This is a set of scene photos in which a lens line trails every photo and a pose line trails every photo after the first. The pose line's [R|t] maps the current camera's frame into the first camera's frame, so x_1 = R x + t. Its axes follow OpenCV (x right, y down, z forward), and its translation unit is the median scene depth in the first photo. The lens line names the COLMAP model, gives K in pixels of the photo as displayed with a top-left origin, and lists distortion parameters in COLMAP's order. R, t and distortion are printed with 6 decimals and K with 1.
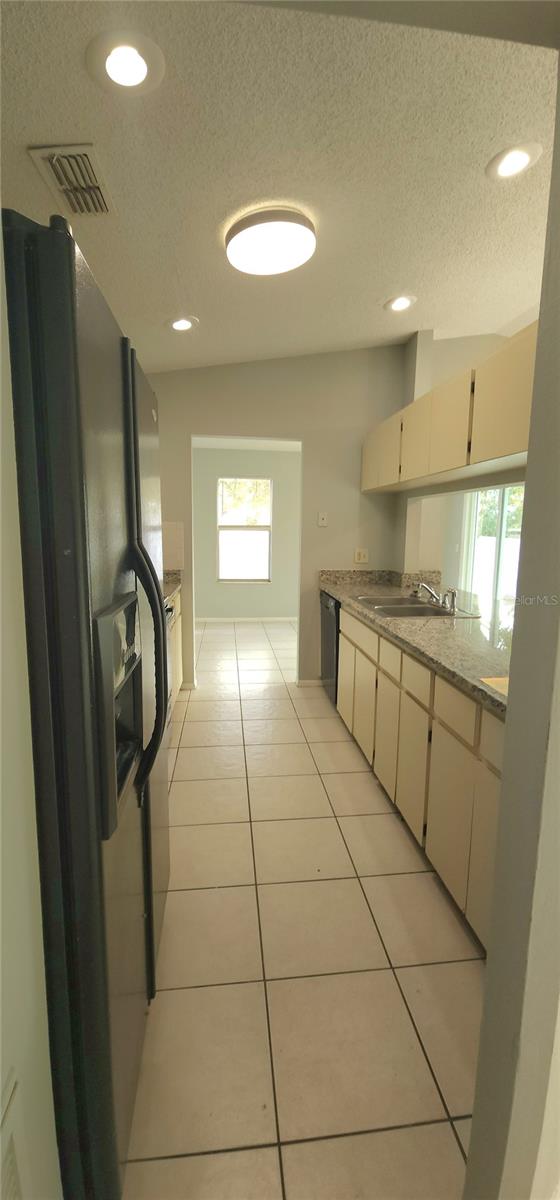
lens RADIAL K [[489.8, 0, 287.5], [0, 489.8, 591.8], [0, 0, 1]] dist [-0.002487, -0.000815]
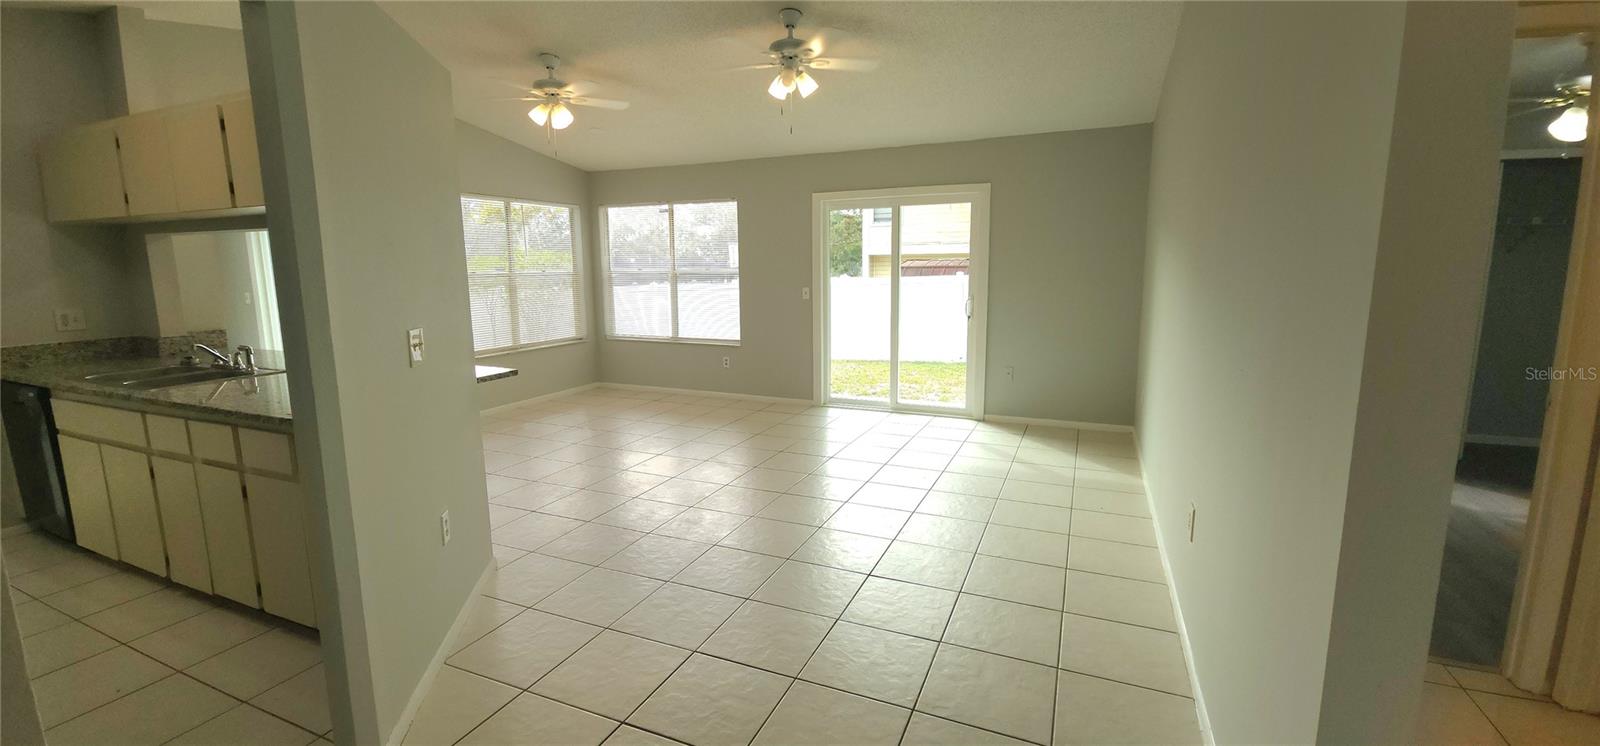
lens RADIAL K [[653.0, 0, 801.9], [0, 653.0, 356.8], [0, 0, 1]] dist [-0.002487, -0.000815]
pose [[0.513101, -0.150389, 0.845051, -0.092897], [0.136637, 0.986287, 0.092560, 0.030738], [-0.847383, 0.067972, 0.526613, -0.305824]]
